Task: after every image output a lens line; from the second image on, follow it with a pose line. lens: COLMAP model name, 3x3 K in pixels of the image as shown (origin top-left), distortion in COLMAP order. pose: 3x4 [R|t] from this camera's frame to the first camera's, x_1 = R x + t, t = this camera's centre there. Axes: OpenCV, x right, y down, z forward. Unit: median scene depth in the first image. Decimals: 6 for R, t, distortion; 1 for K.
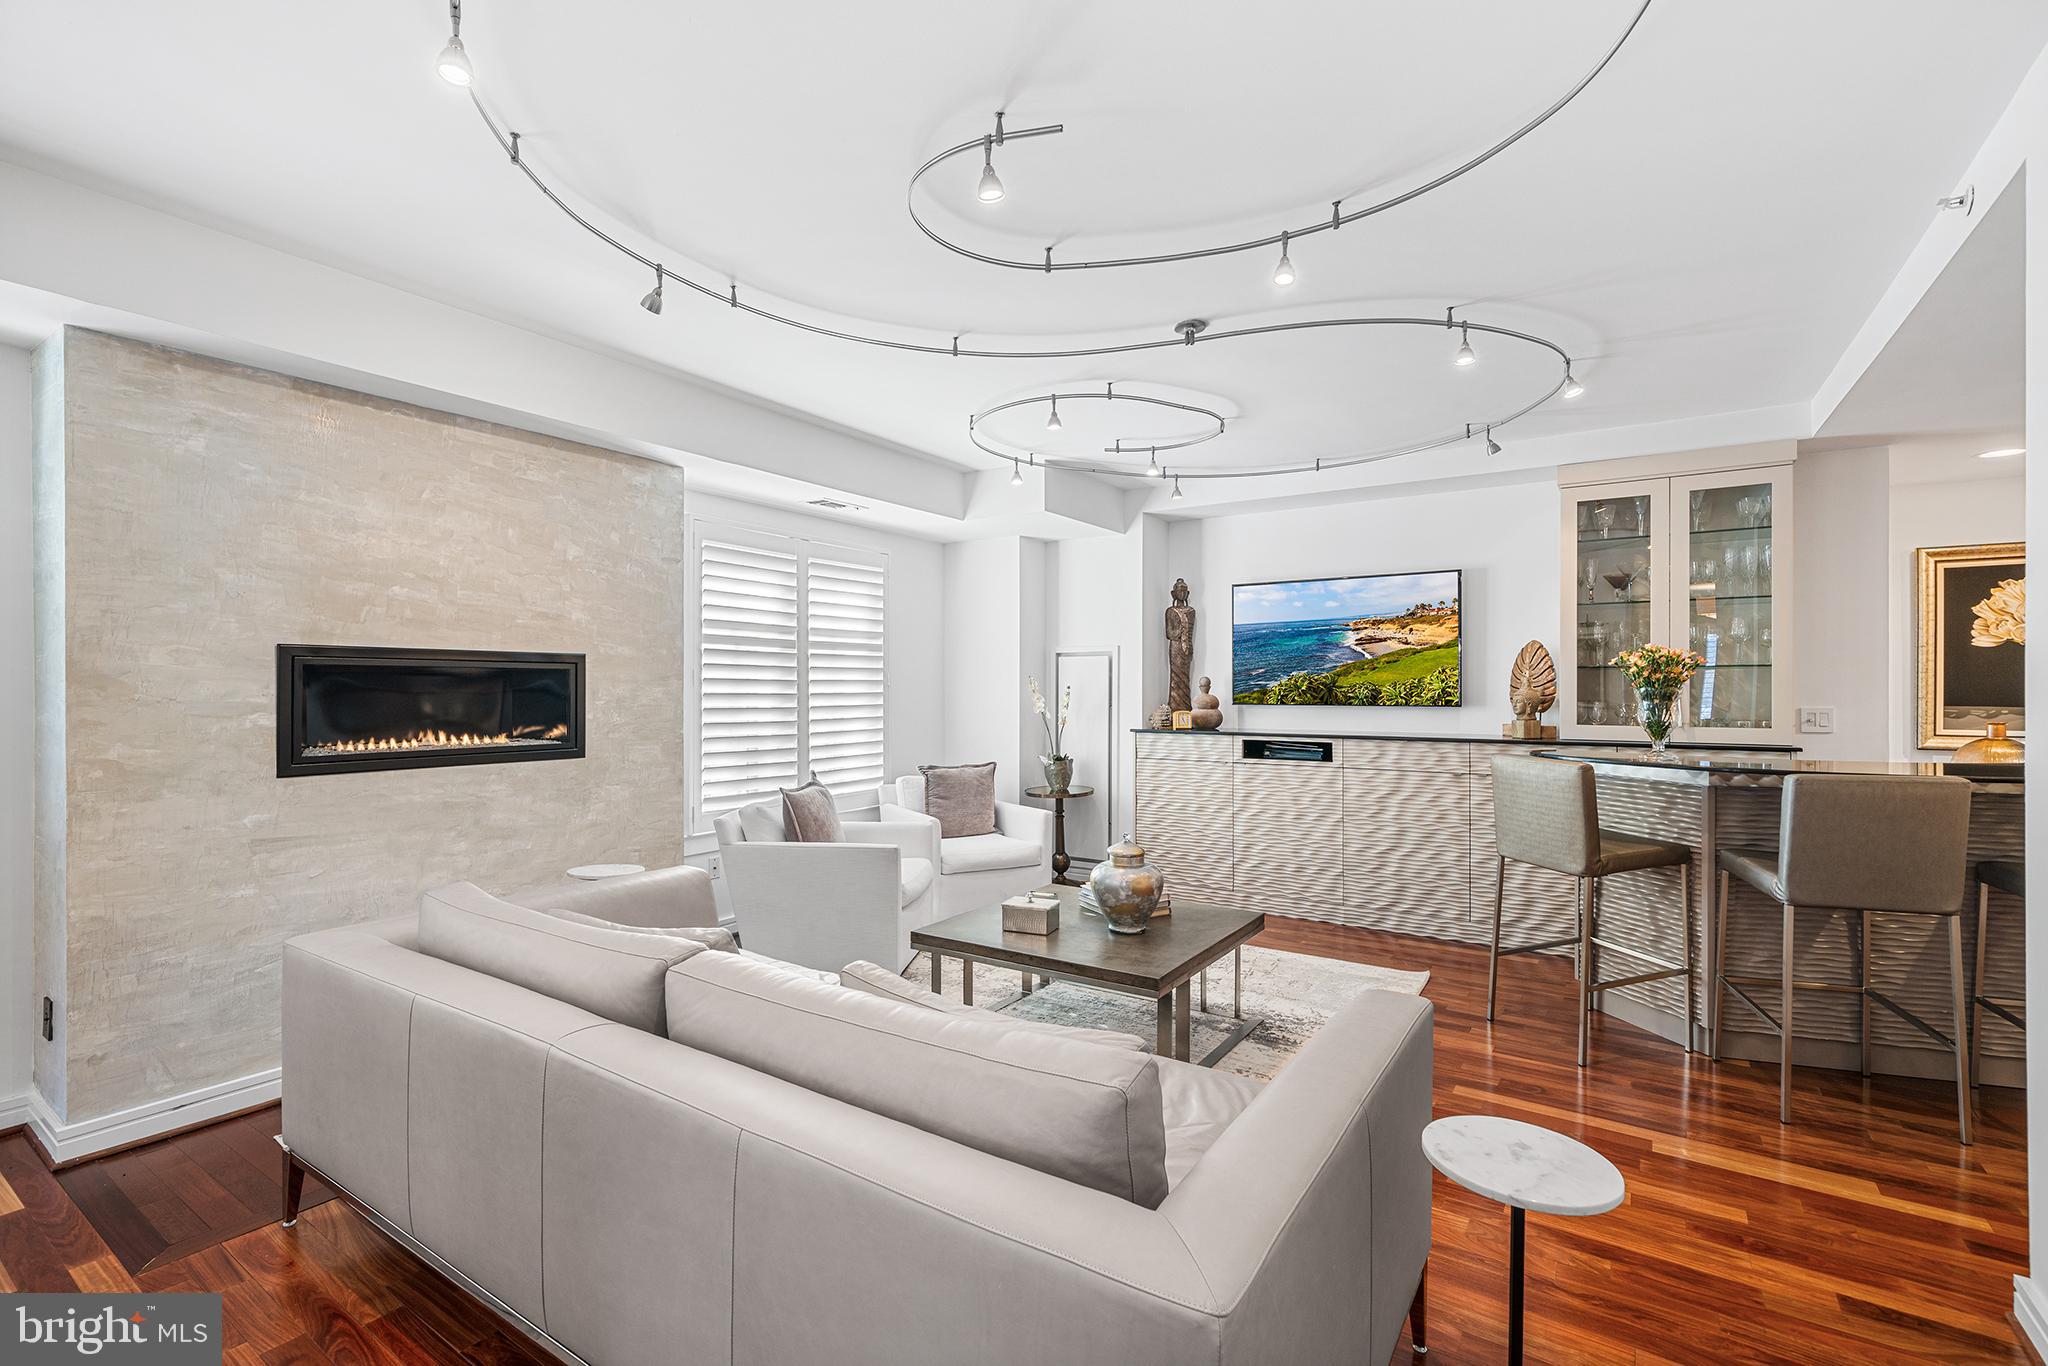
lens RADIAL K [[924.4, 0, 1017.3], [0, 924.4, 685.6], [0, 0, 1]] dist [-0.001063, -0.001268]
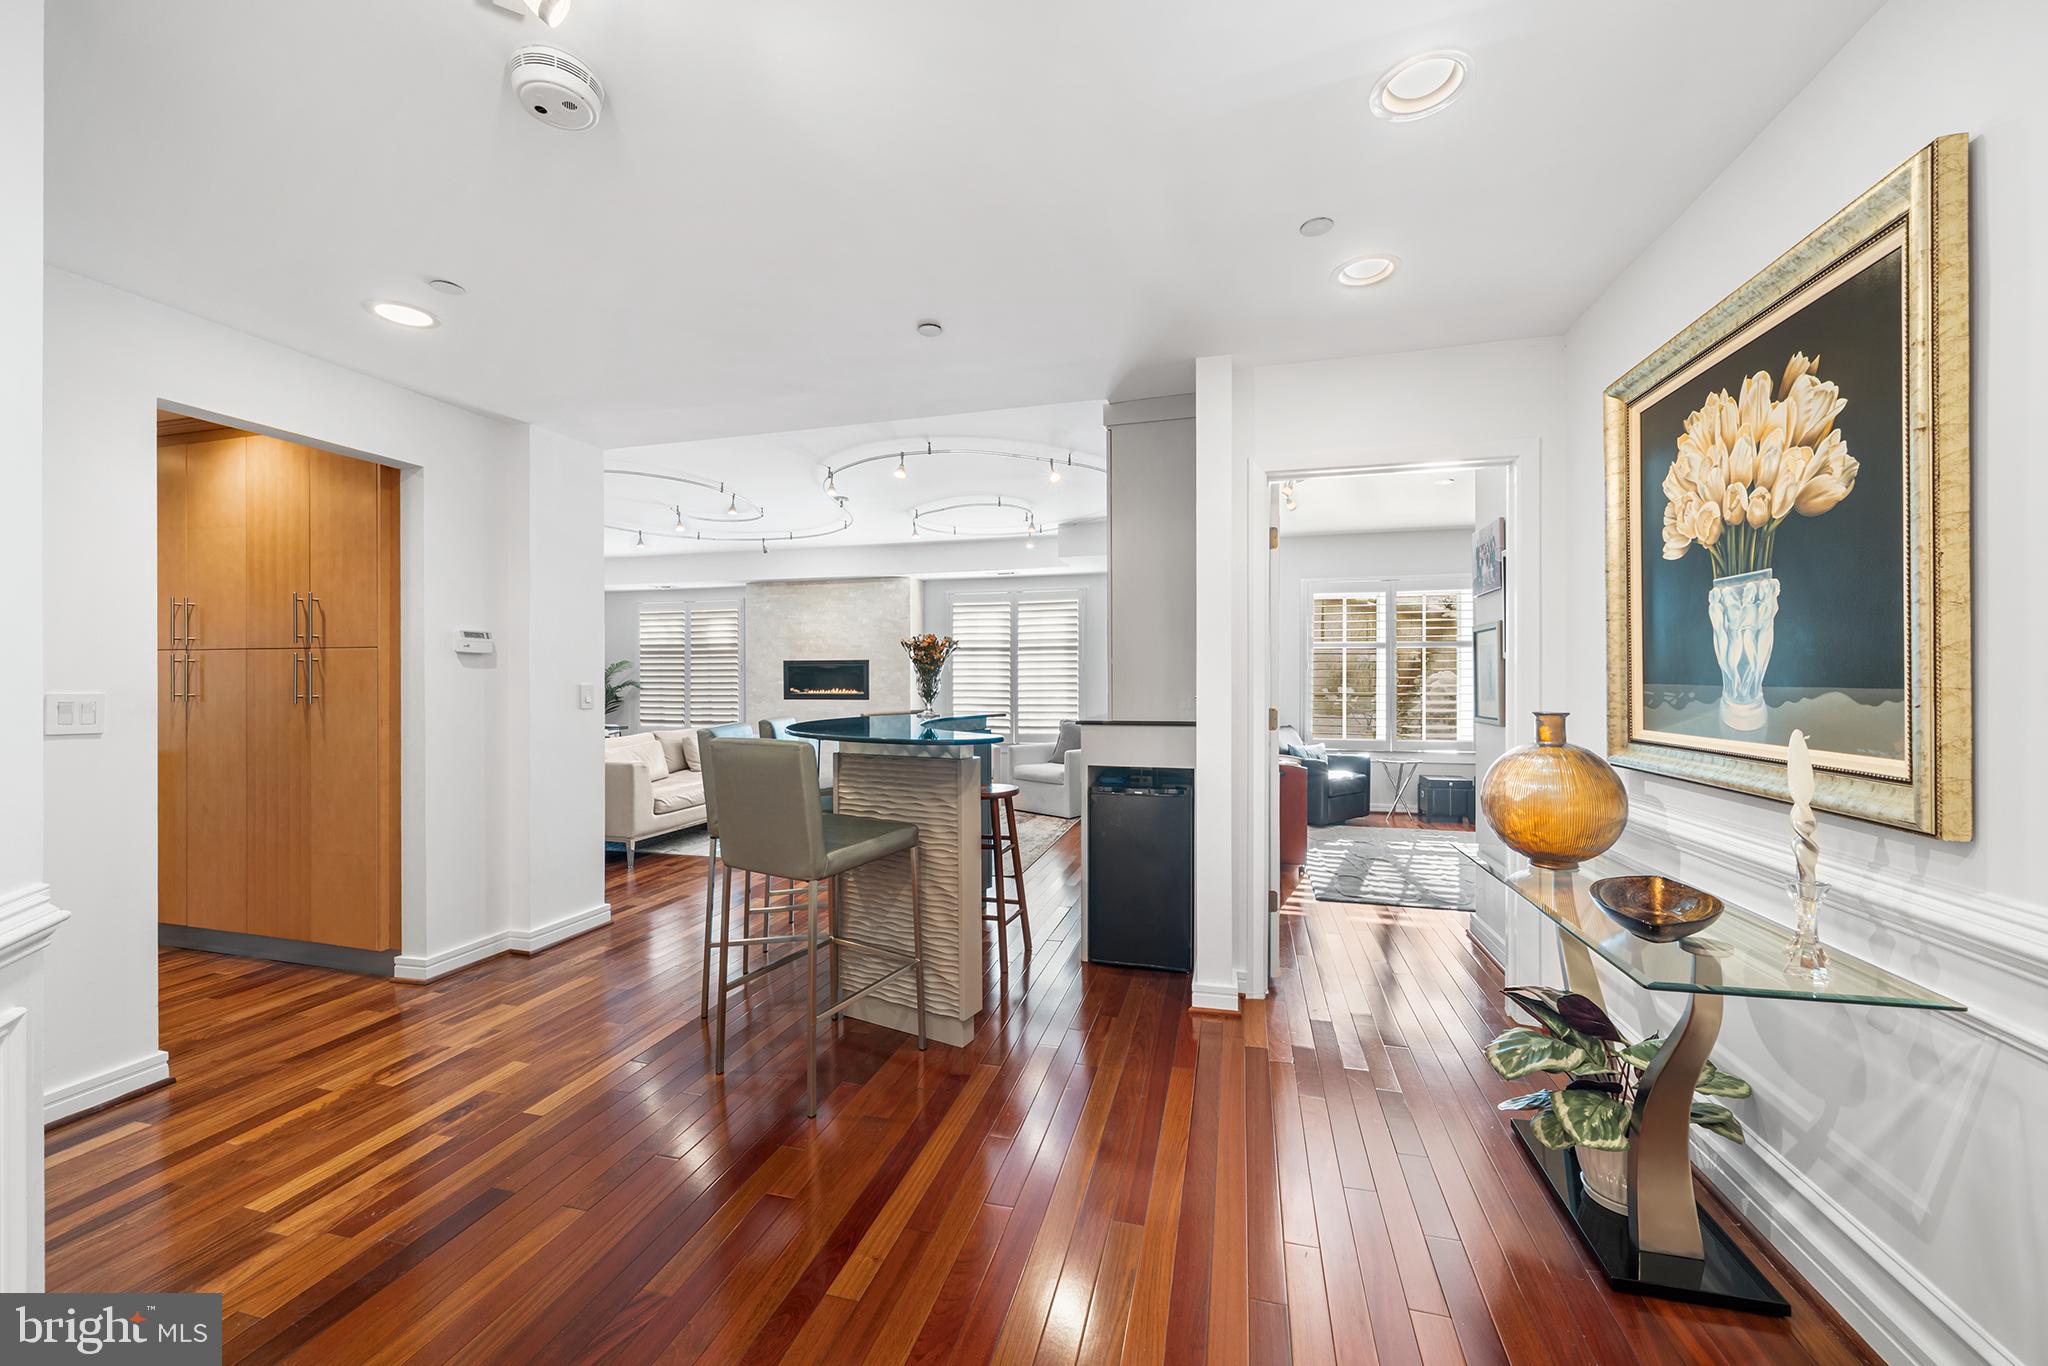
lens RADIAL K [[793.9, 0, 1013.4], [0, 793.9, 676.1], [0, 0, 1]] dist [-0.003378, 0.001254]
pose [[0.302193, -0.006417, -0.953225, 1.611187], [0.004409, 0.999976, -0.005334, 0.023192], [0.953236, -0.002591, 0.302214, 0.653388]]
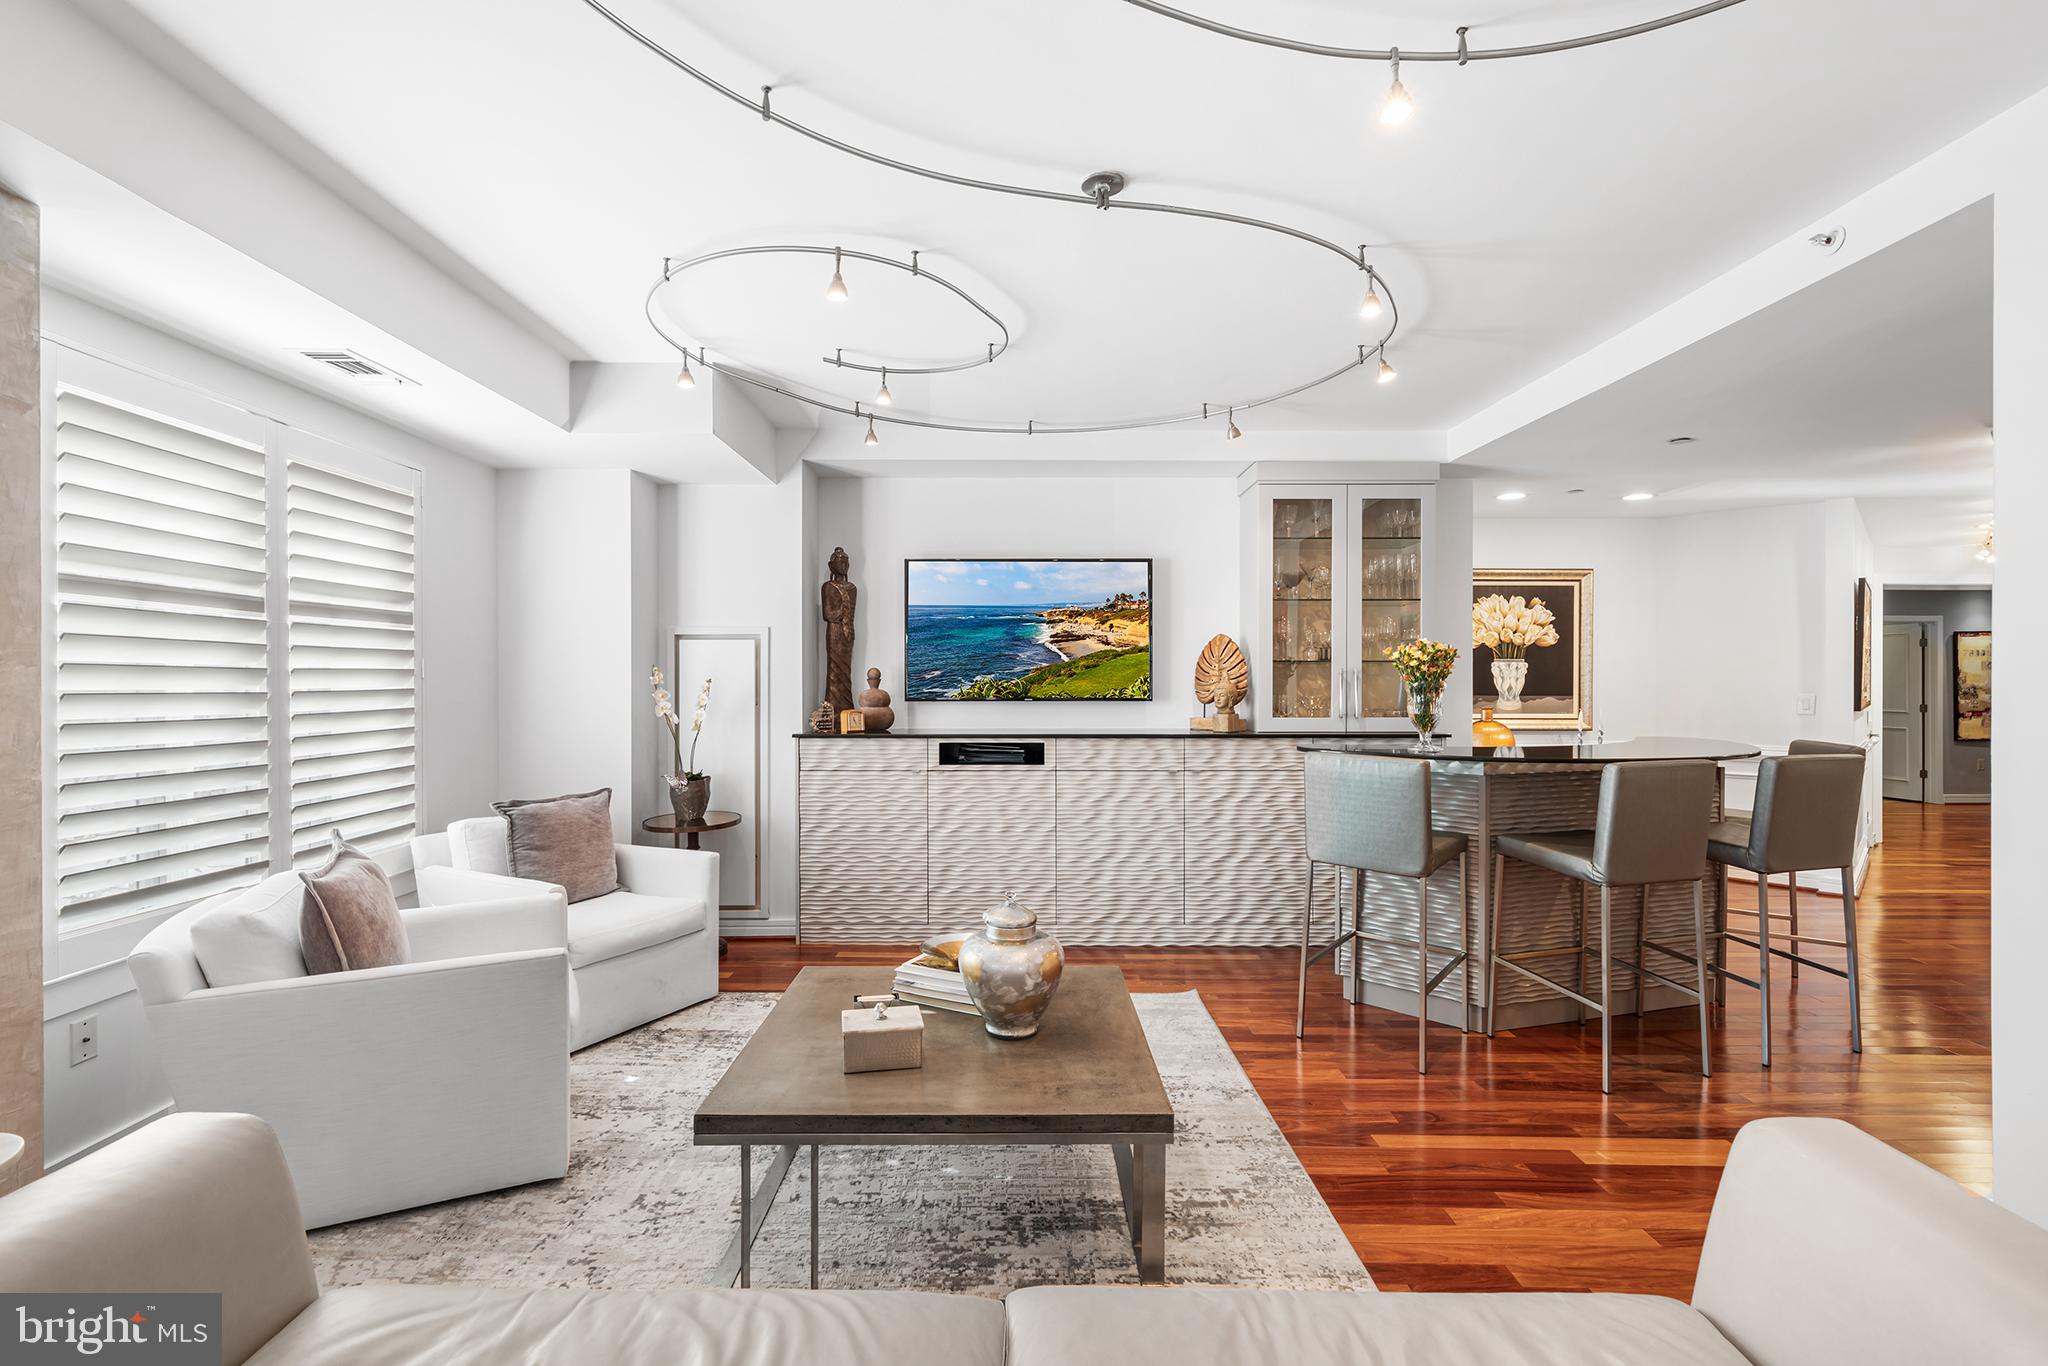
lens RADIAL K [[924.4, 0, 1028.1], [0, 924.4, 681.4], [0, 0, 1]] dist [-0.001063, -0.001268]
pose [[0.826661, -0.000810, 0.562699, -0.213771], [-0.001092, 0.999995, 0.003043, -0.000119], [-0.562699, -0.003130, 0.826656, 0.343275]]
